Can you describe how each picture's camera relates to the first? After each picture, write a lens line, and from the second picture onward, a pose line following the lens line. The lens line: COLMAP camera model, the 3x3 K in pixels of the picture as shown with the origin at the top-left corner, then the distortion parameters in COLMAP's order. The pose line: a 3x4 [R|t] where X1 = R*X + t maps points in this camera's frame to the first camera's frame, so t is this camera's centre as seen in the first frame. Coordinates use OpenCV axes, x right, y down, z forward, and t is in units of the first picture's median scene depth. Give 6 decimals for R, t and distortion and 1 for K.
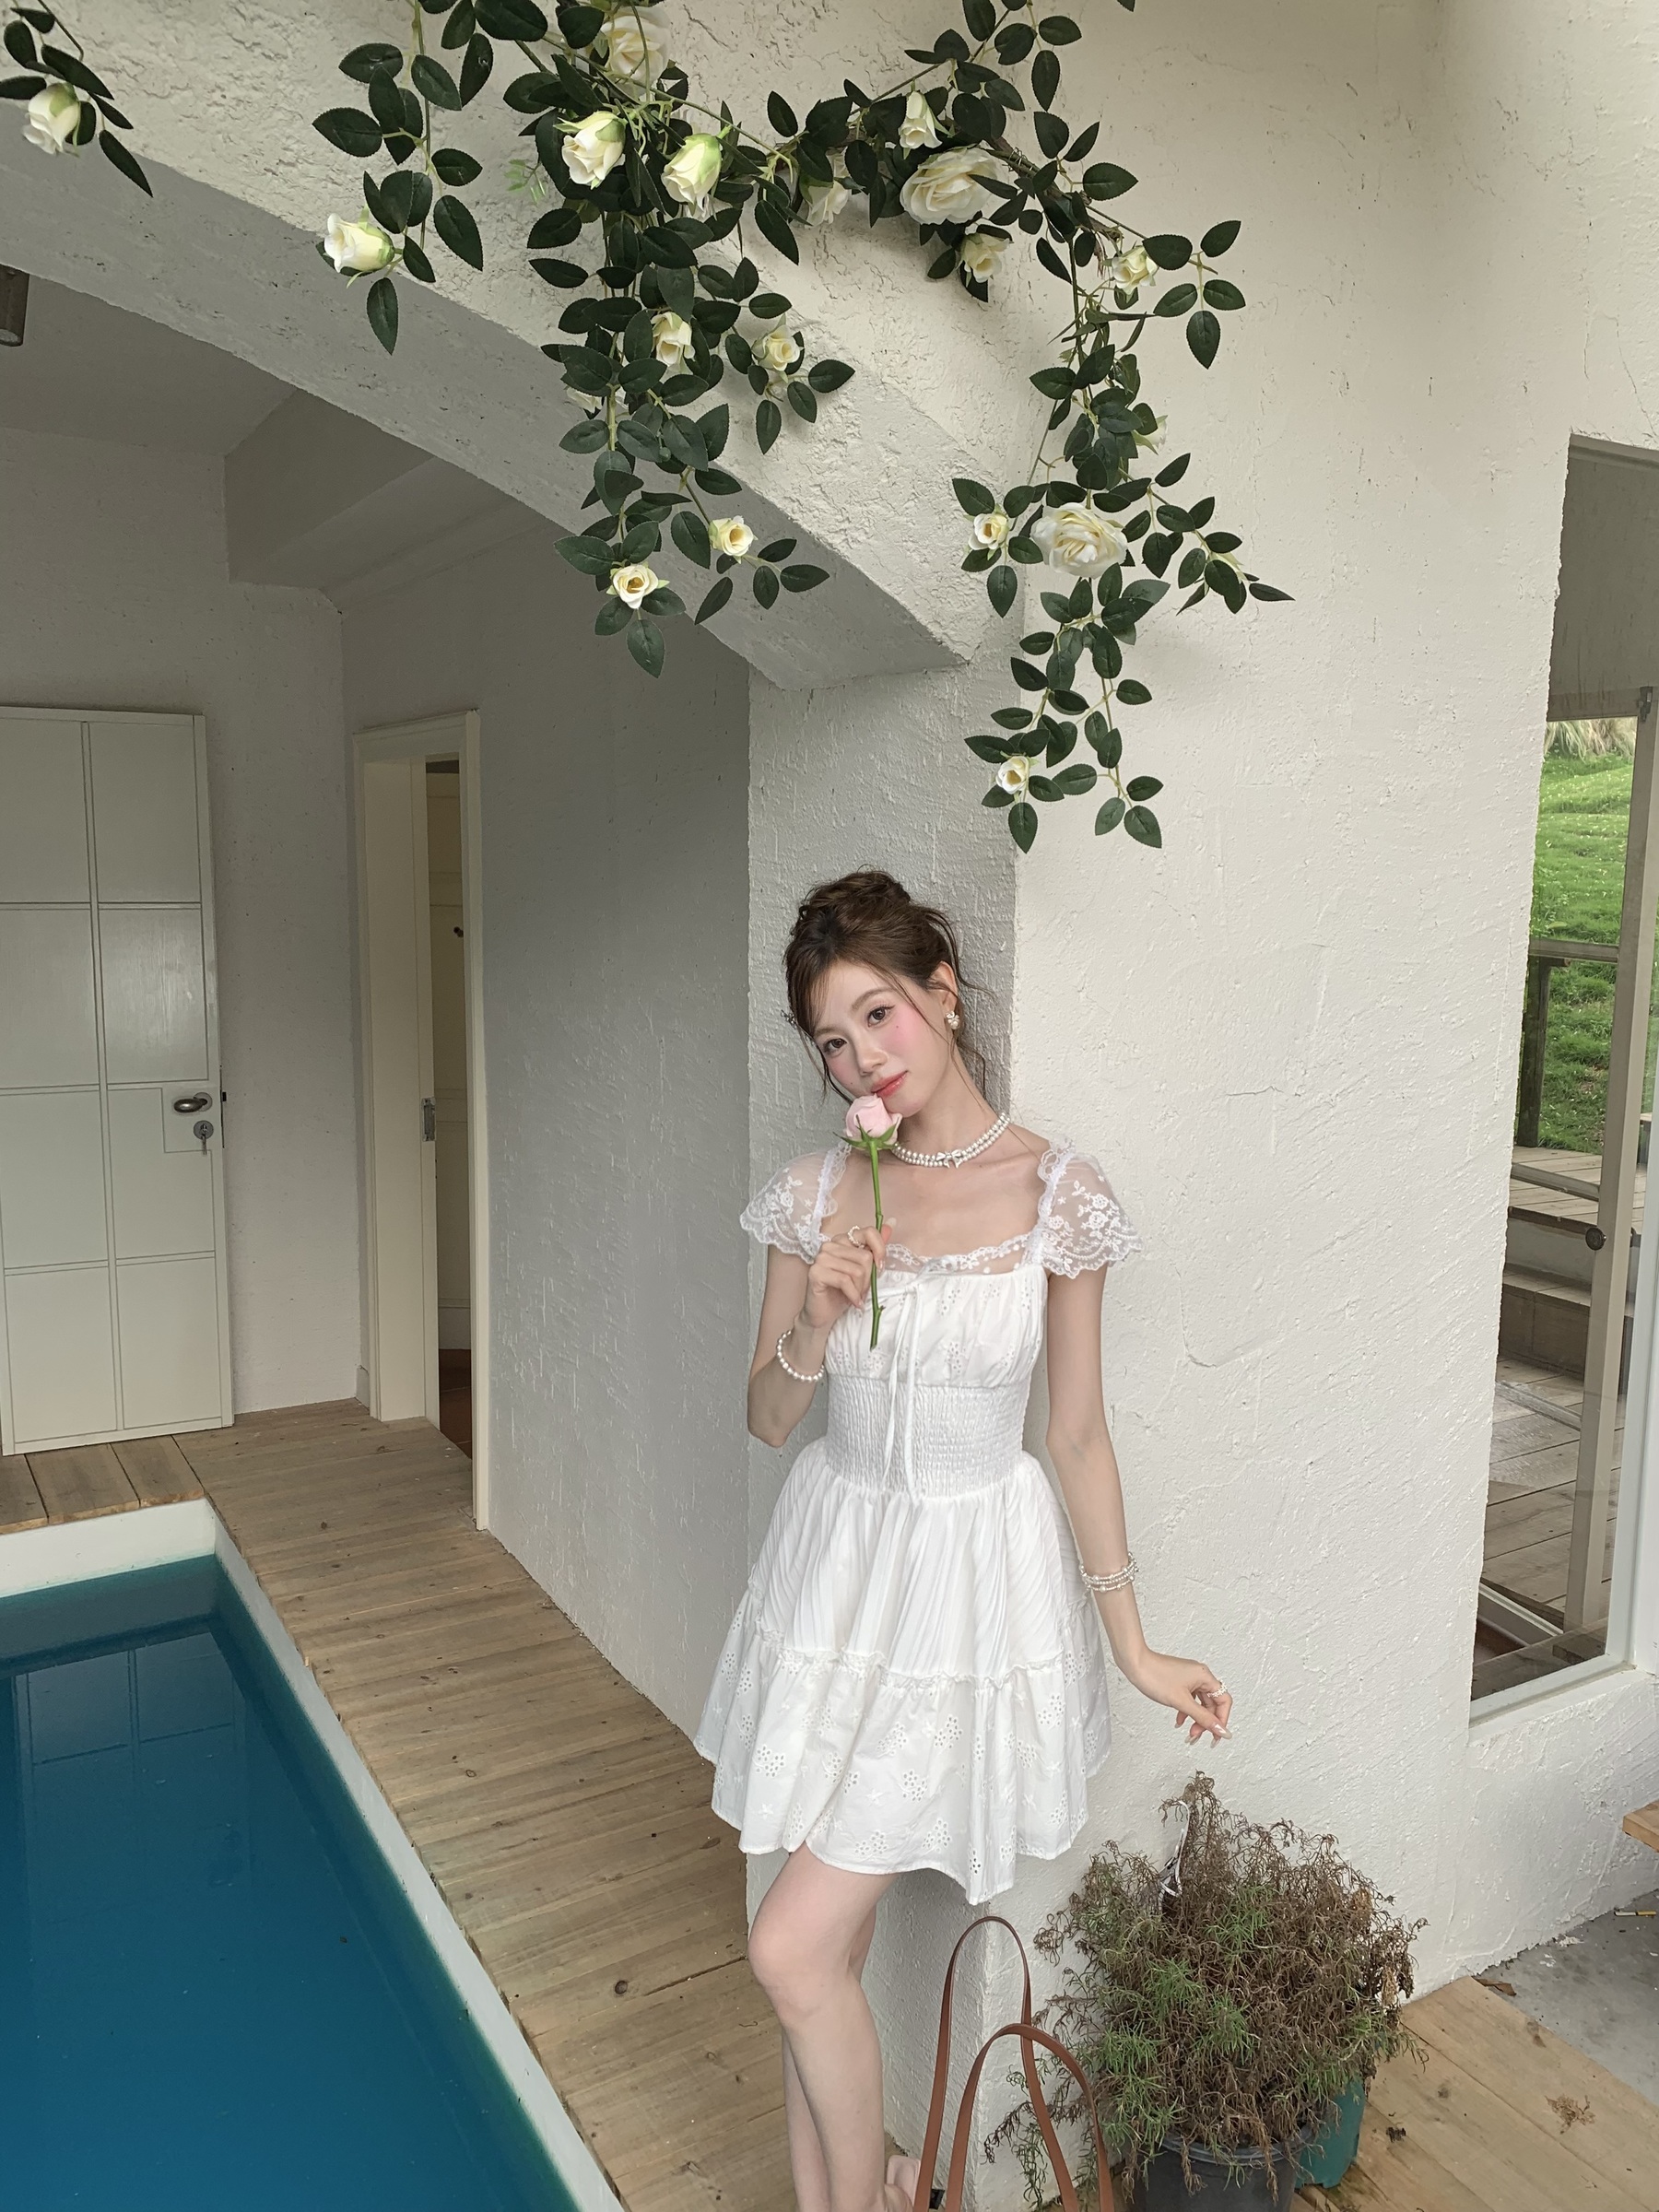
lens RADIAL K [[1688.0, 0, 829.5], [0, 1688.0, 1106.0], [0, 0, 1]] dist [0.014079, -0.019887]
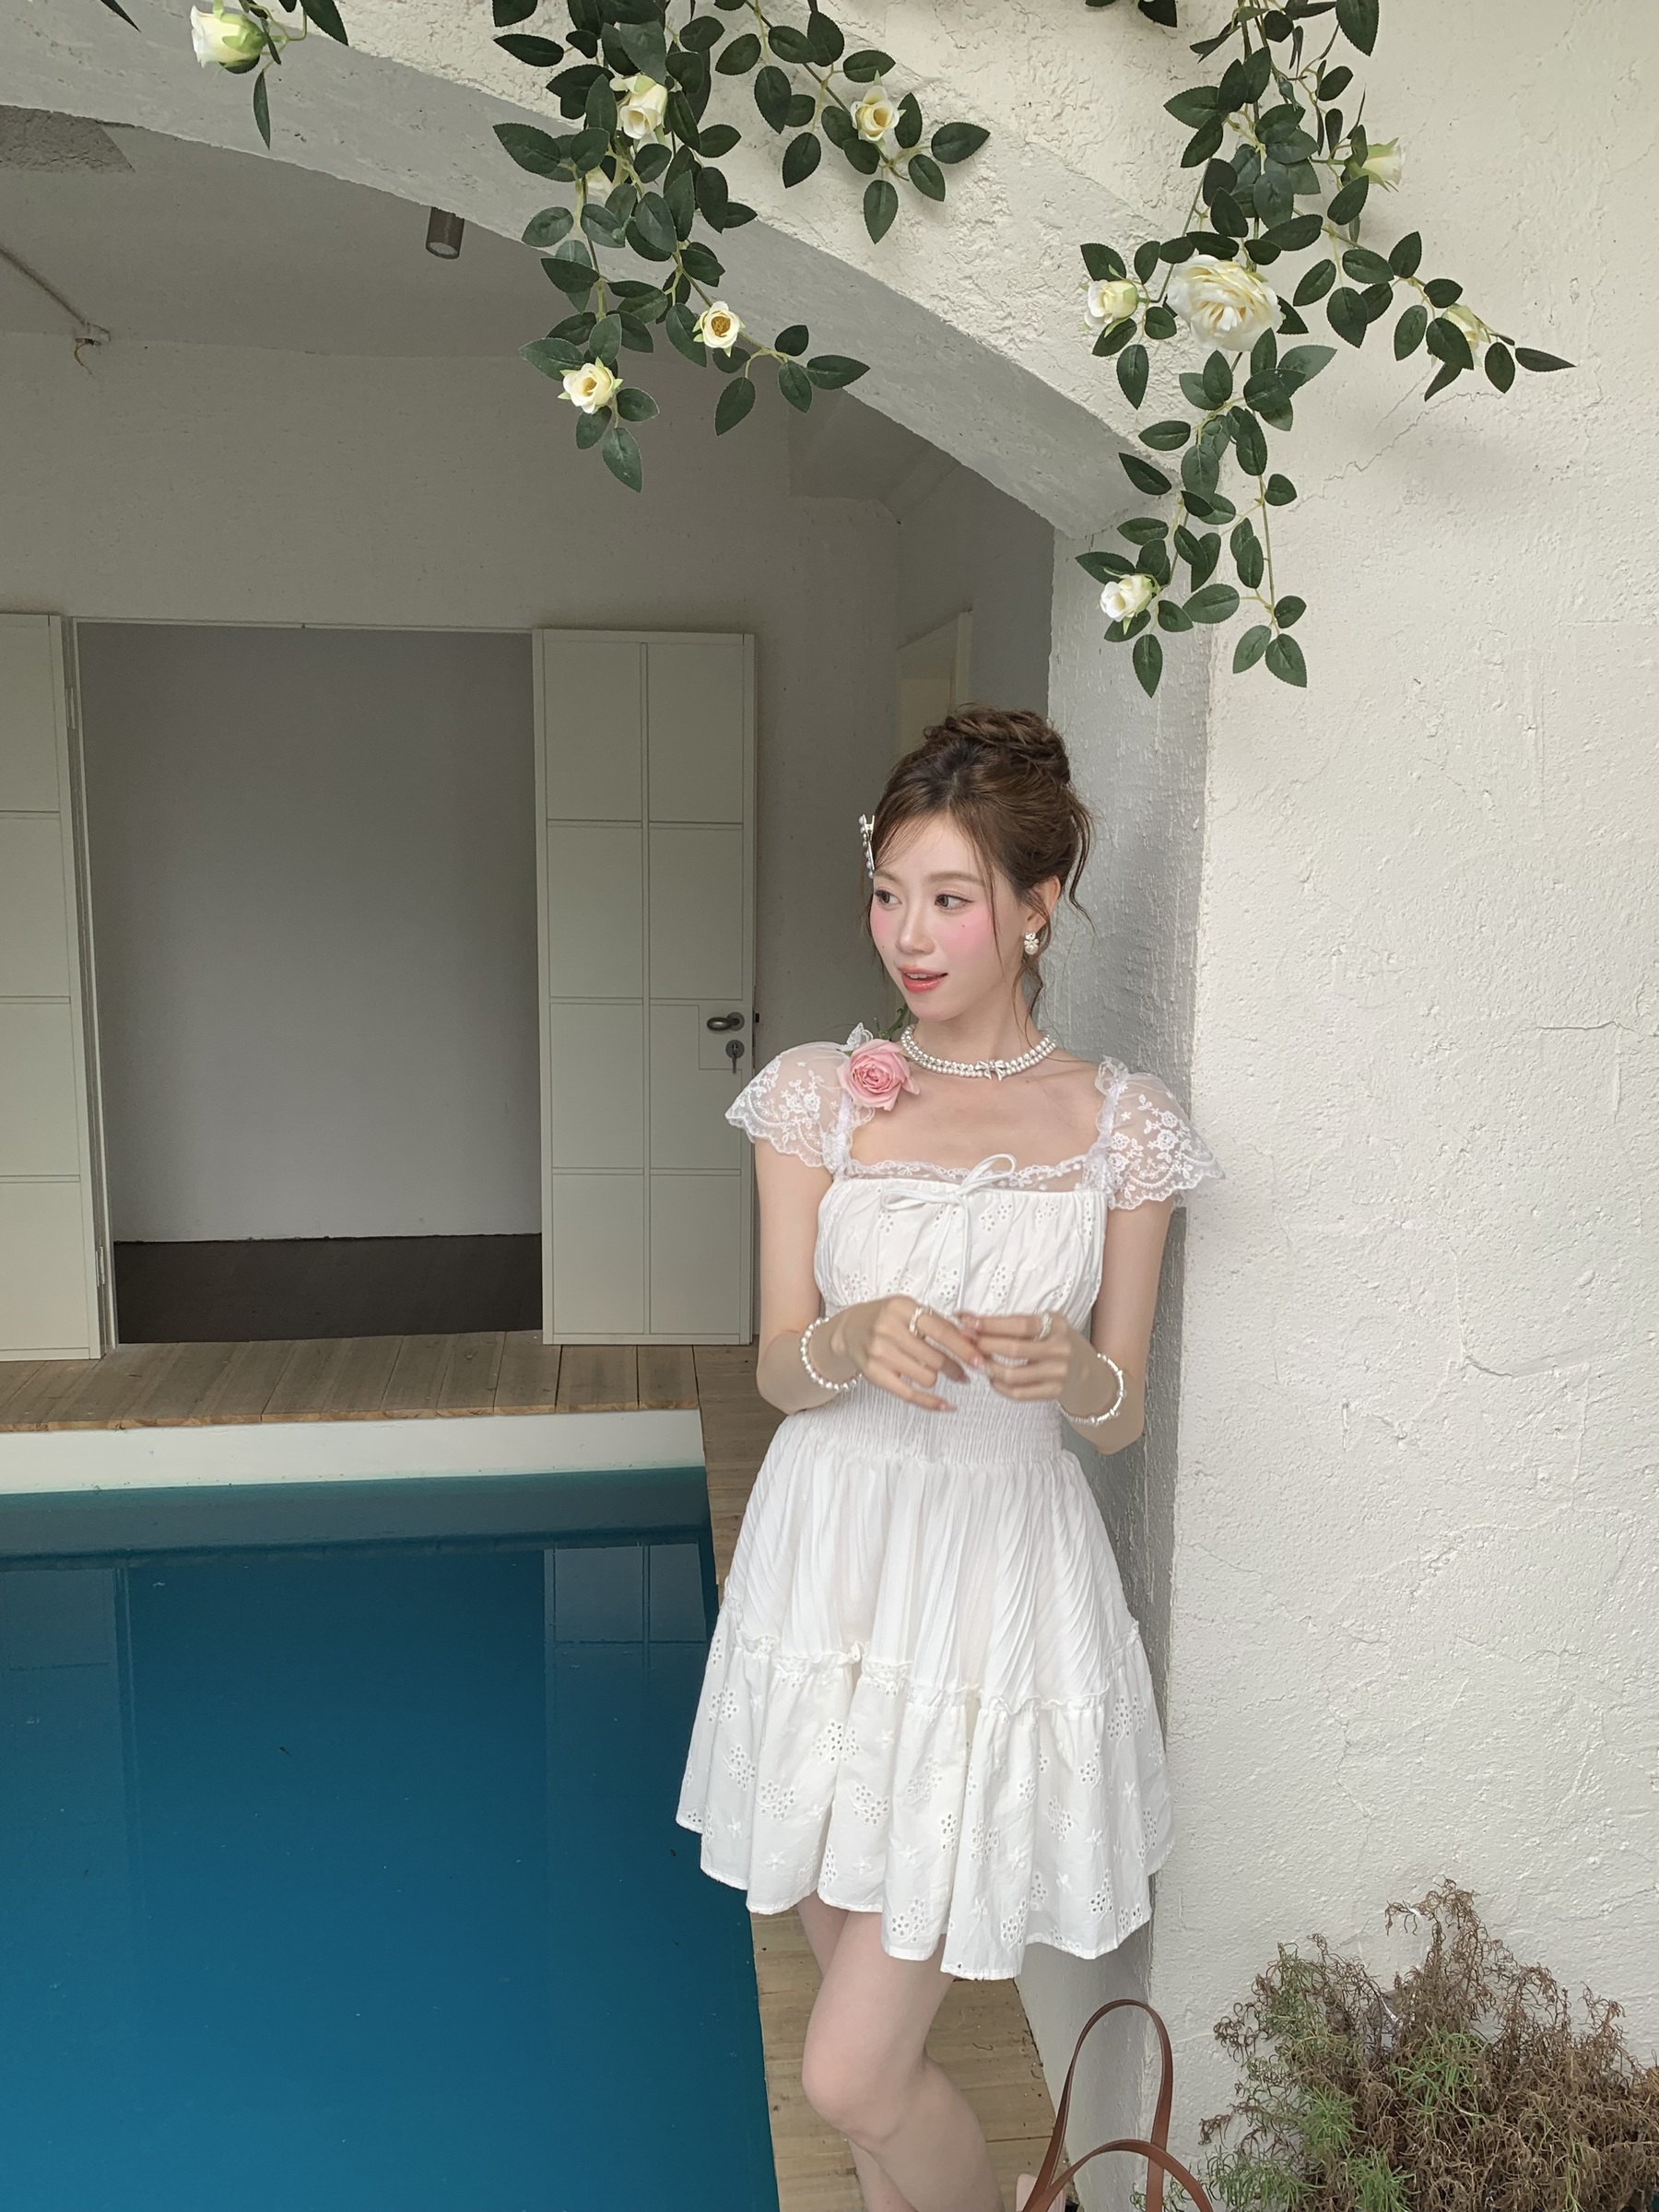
lens RADIAL K [[1800.3, 0, 837.8], [0, 1800.3, 1096.7], [0, 0, 1]] dist [-0.002566, 0.008470]
pose [[0.910969, 0.071715, -0.406193, 0.277630], [-0.066241, 0.997424, 0.027540, 0.023344], [0.407121, 0.001818, 0.913372, 0.113745]]
